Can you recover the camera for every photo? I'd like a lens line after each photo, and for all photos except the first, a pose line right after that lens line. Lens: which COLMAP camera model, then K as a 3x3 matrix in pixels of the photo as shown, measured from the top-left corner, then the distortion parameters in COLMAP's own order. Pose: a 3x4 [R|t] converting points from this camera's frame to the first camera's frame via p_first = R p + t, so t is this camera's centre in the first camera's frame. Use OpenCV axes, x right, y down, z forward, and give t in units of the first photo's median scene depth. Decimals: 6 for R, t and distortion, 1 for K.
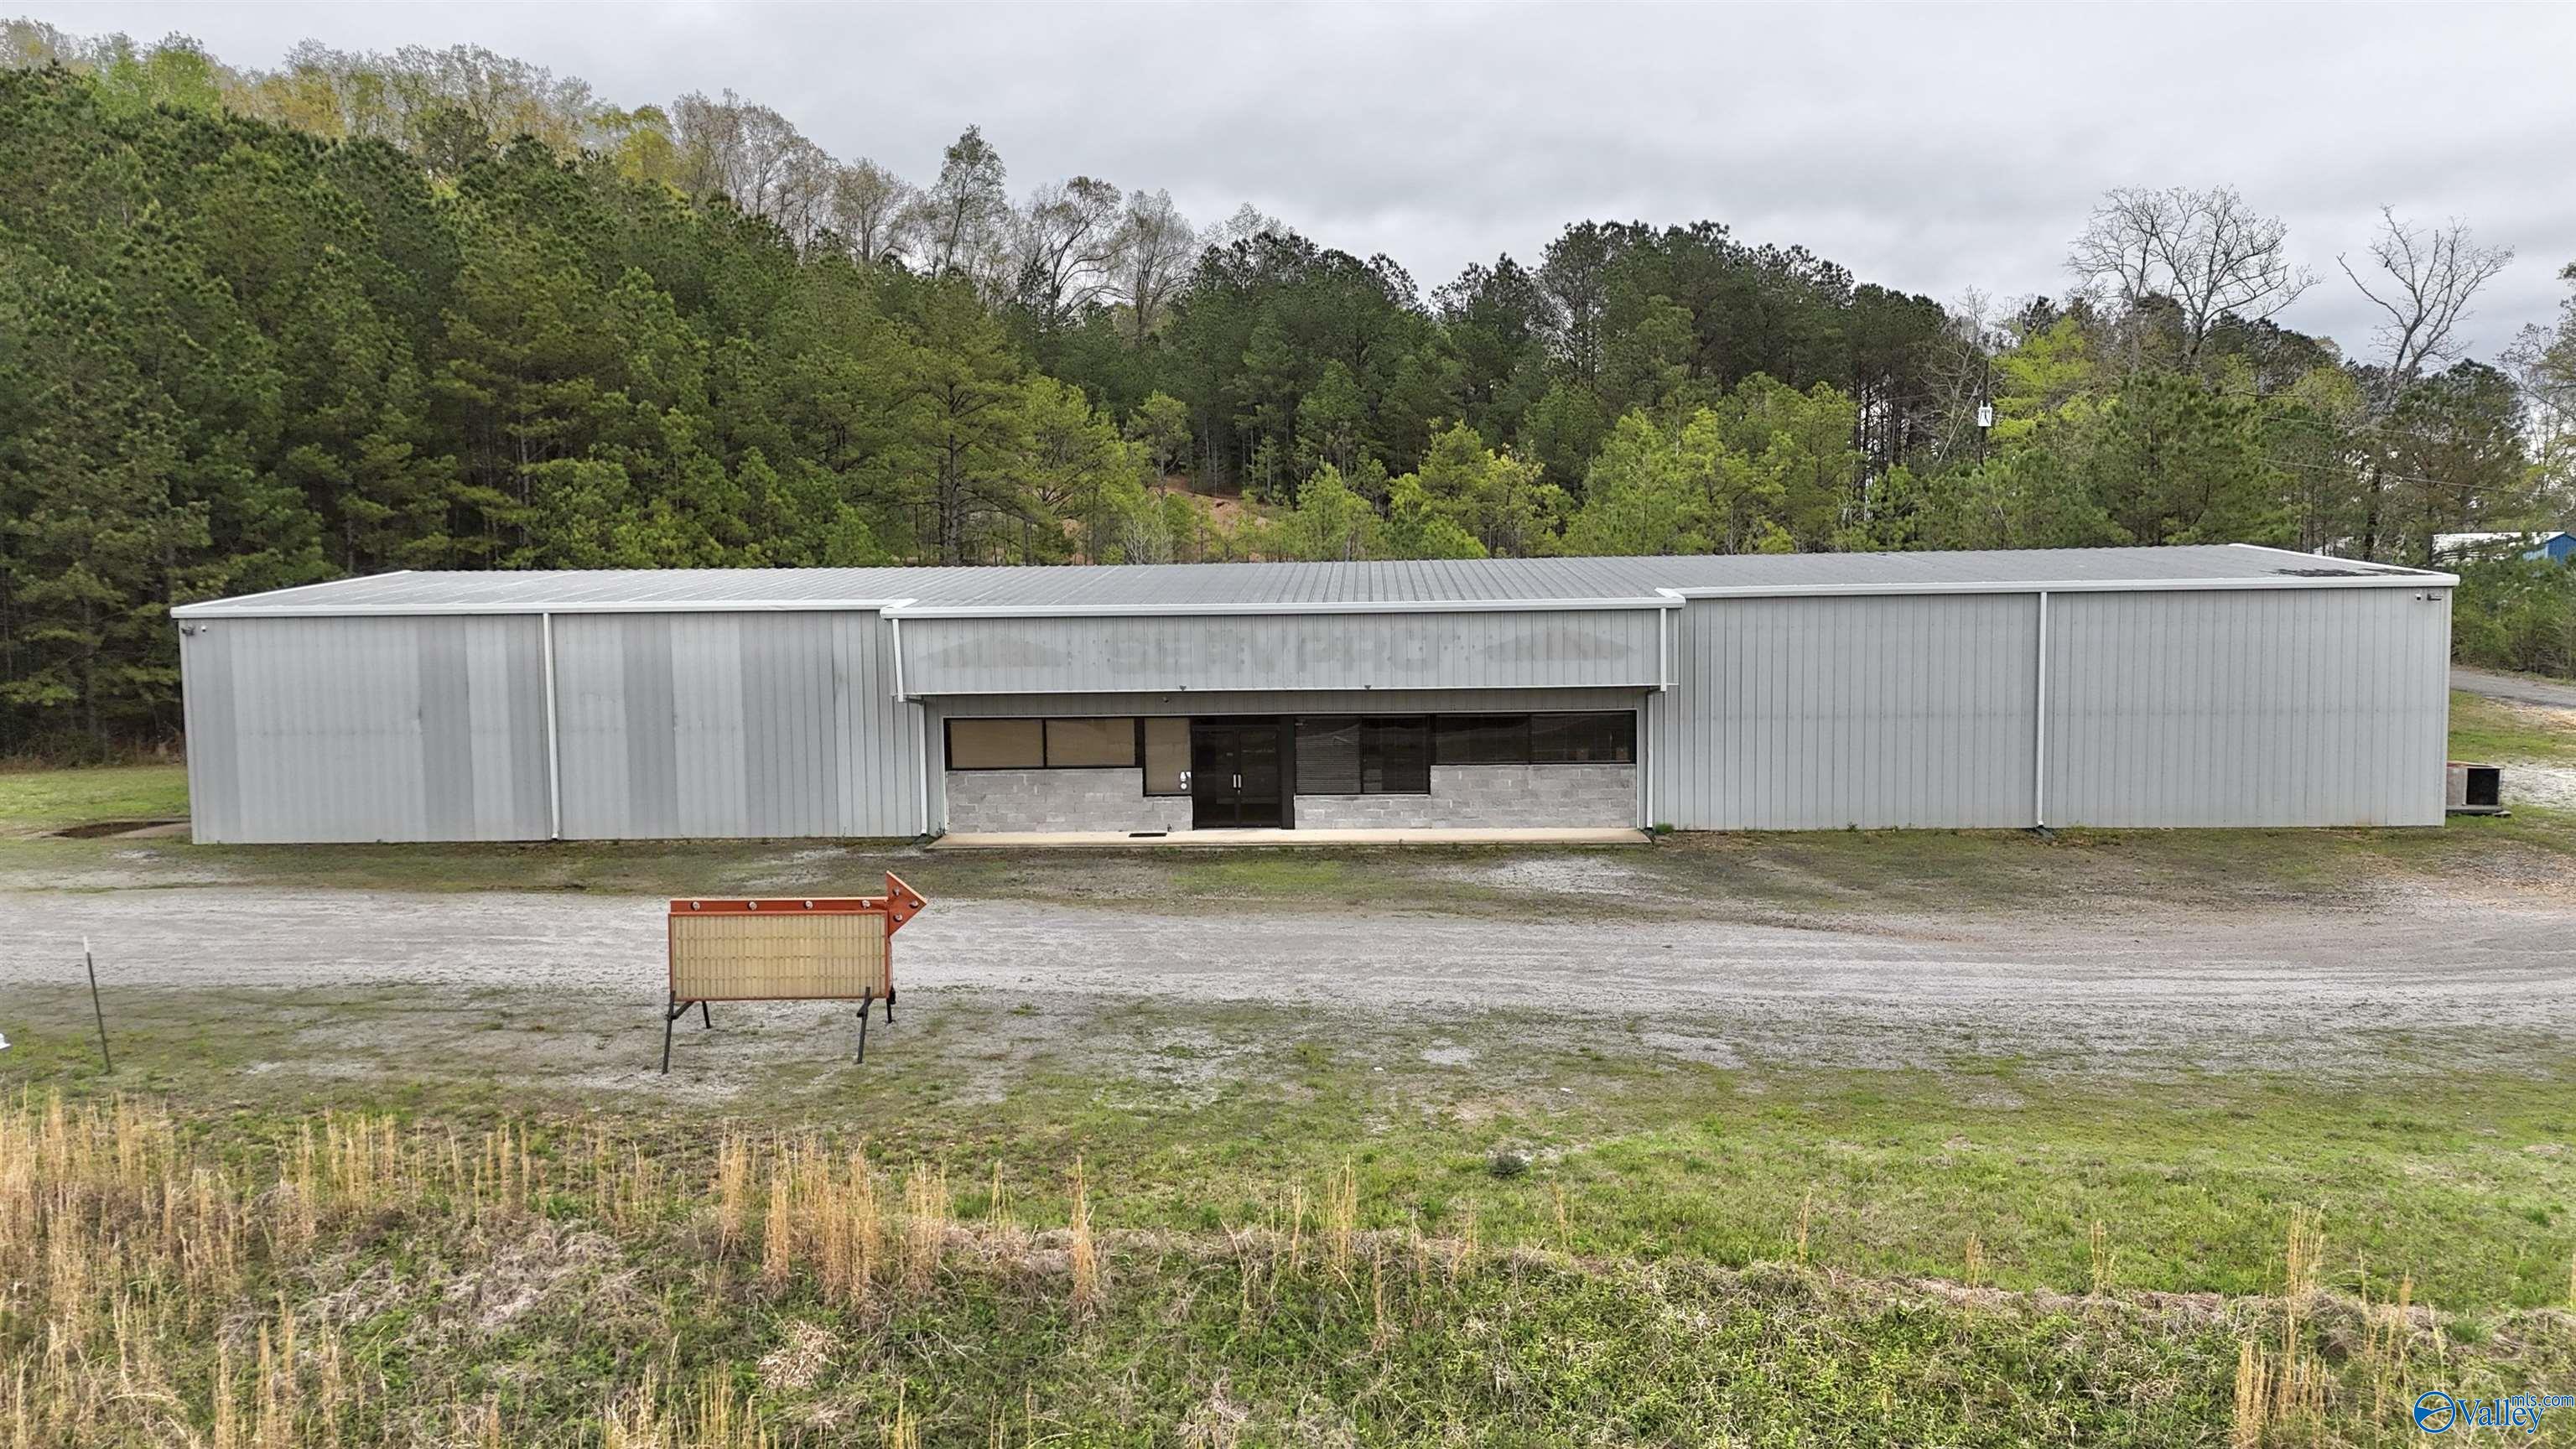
lens RADIAL K [[1881.1, 0, 1288.0], [0, 1881.1, 724.5], [0, 0, 1]] dist [0.086904, -0.086202]
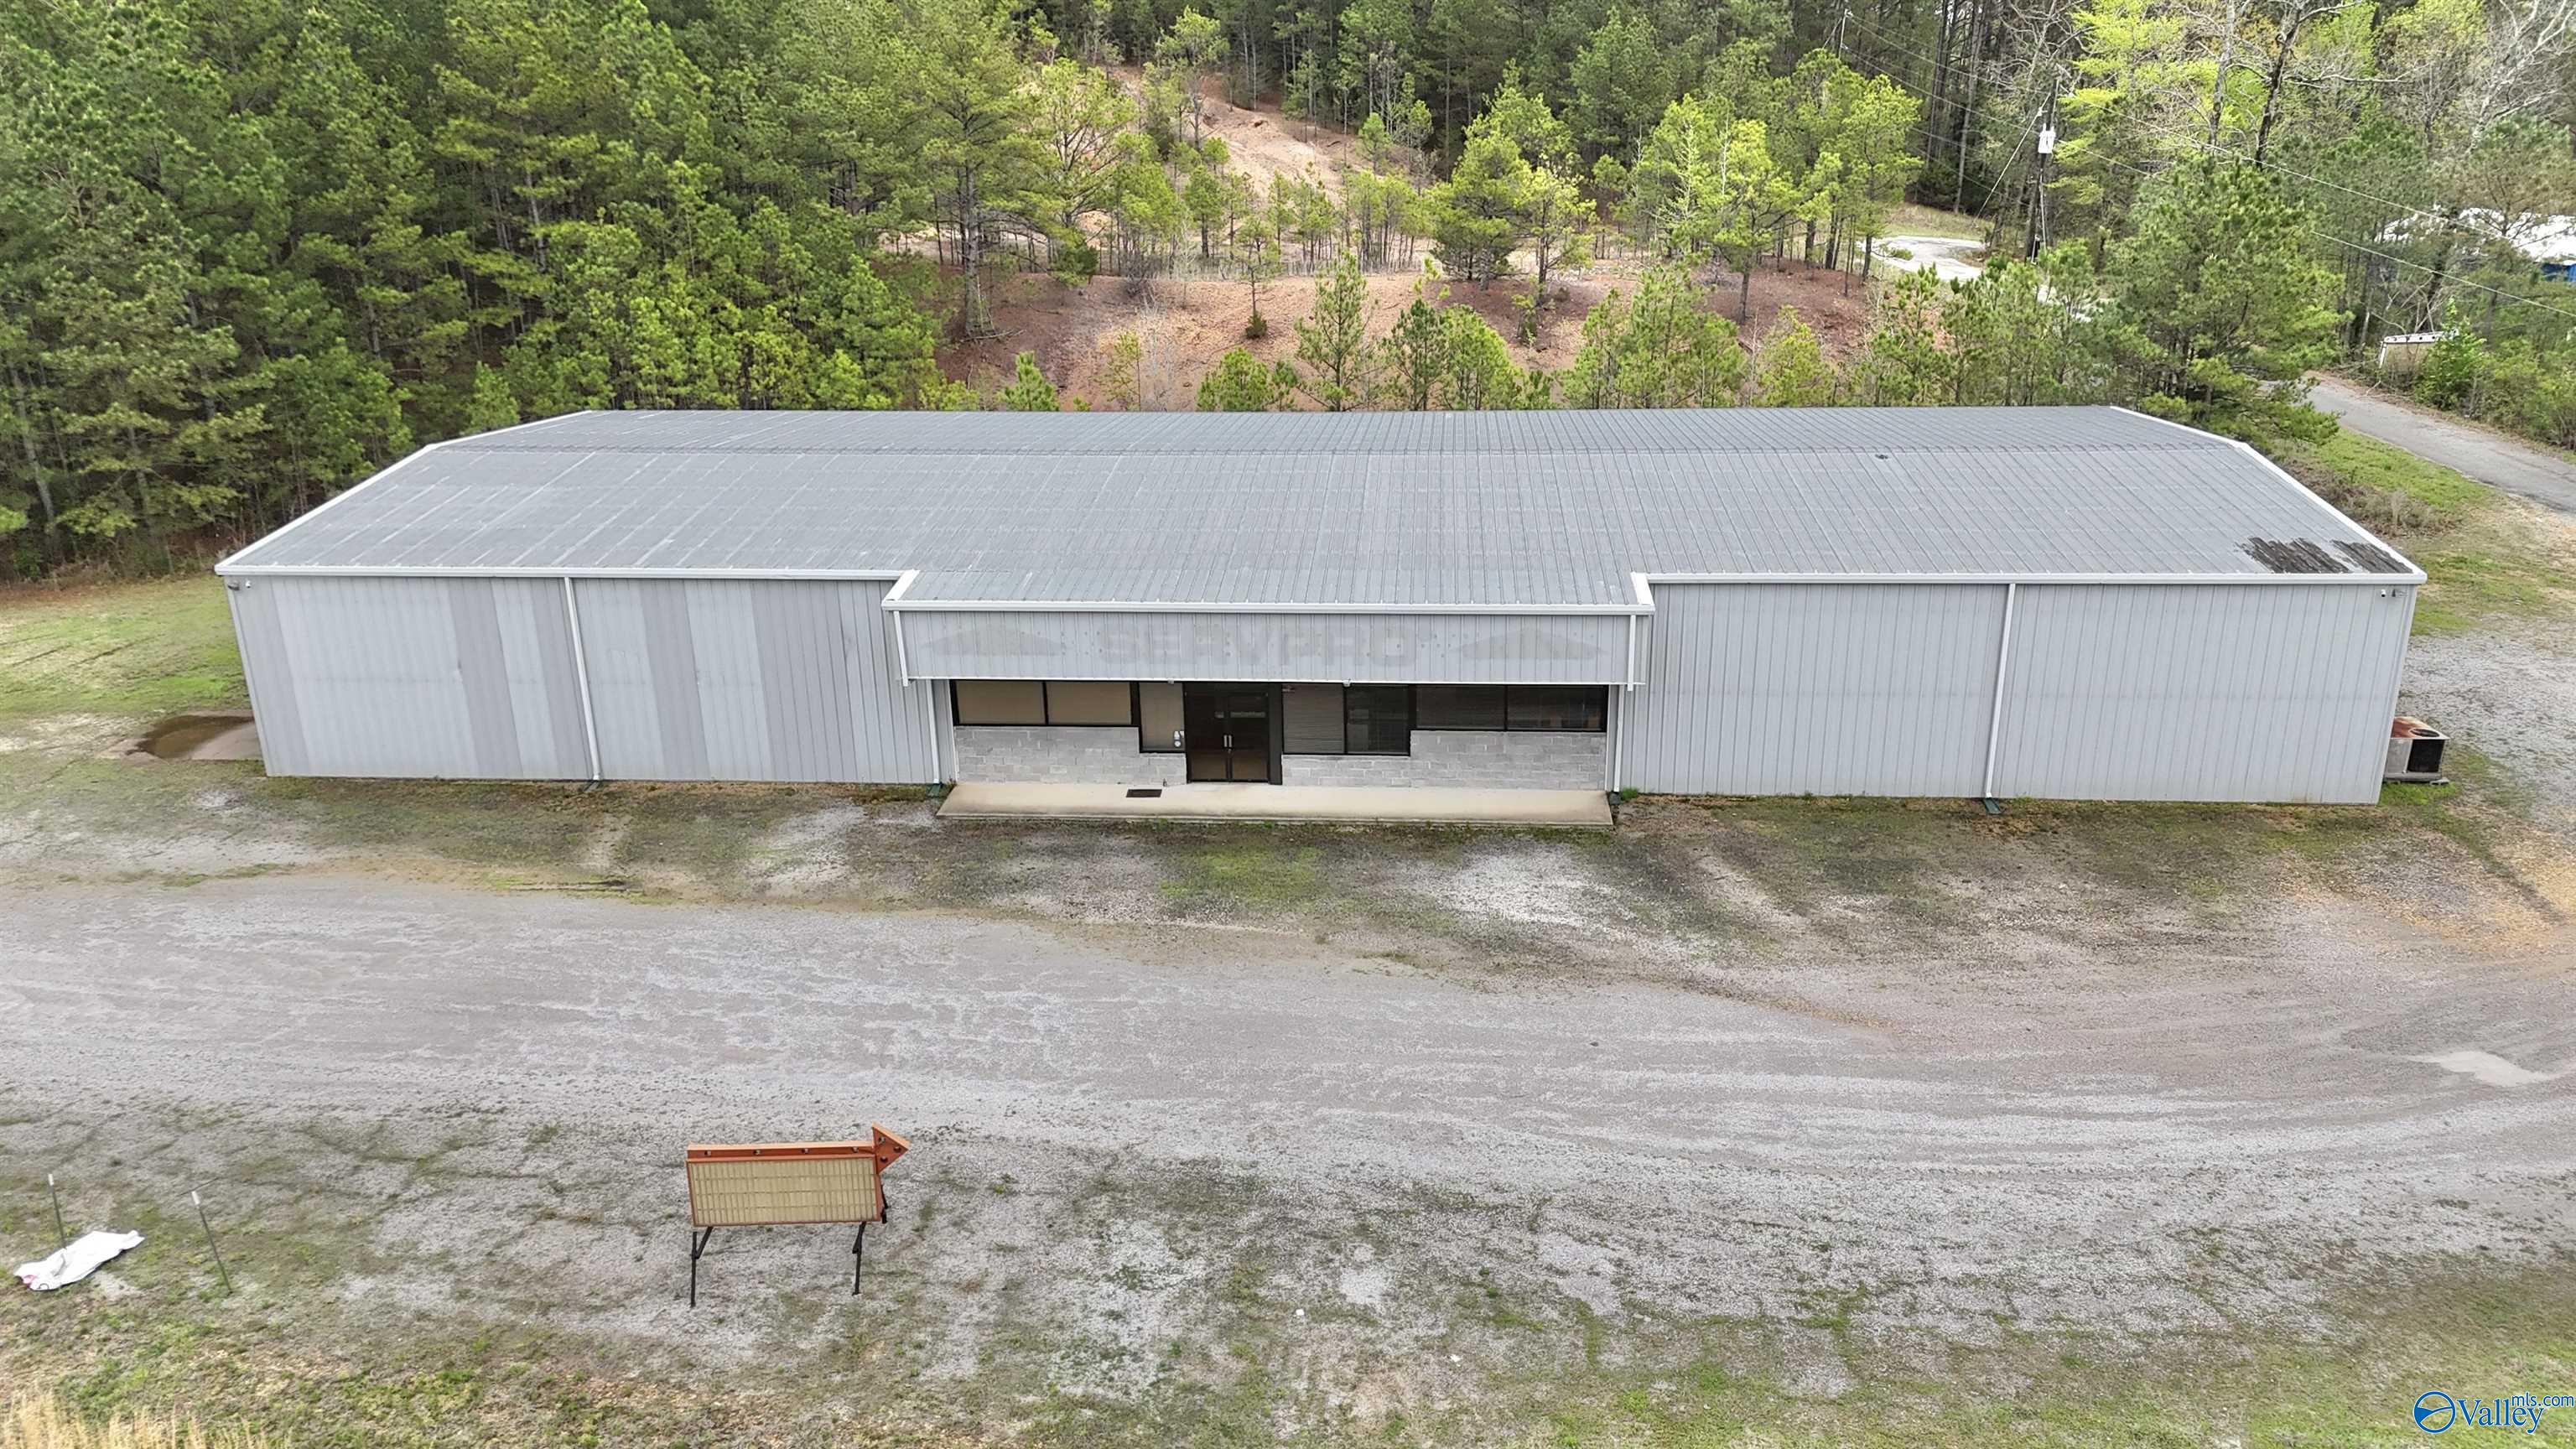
lens RADIAL K [[1881.1, 0, 1288.0], [0, 1881.1, 724.5], [0, 0, 1]] dist [0.086904, -0.086202]
pose [[0.999431, 0.006802, -0.033051, 0.041762], [0.002105, 0.964995, 0.262261, -0.256619], [0.033678, -0.262181, 0.964431, -0.016300]]
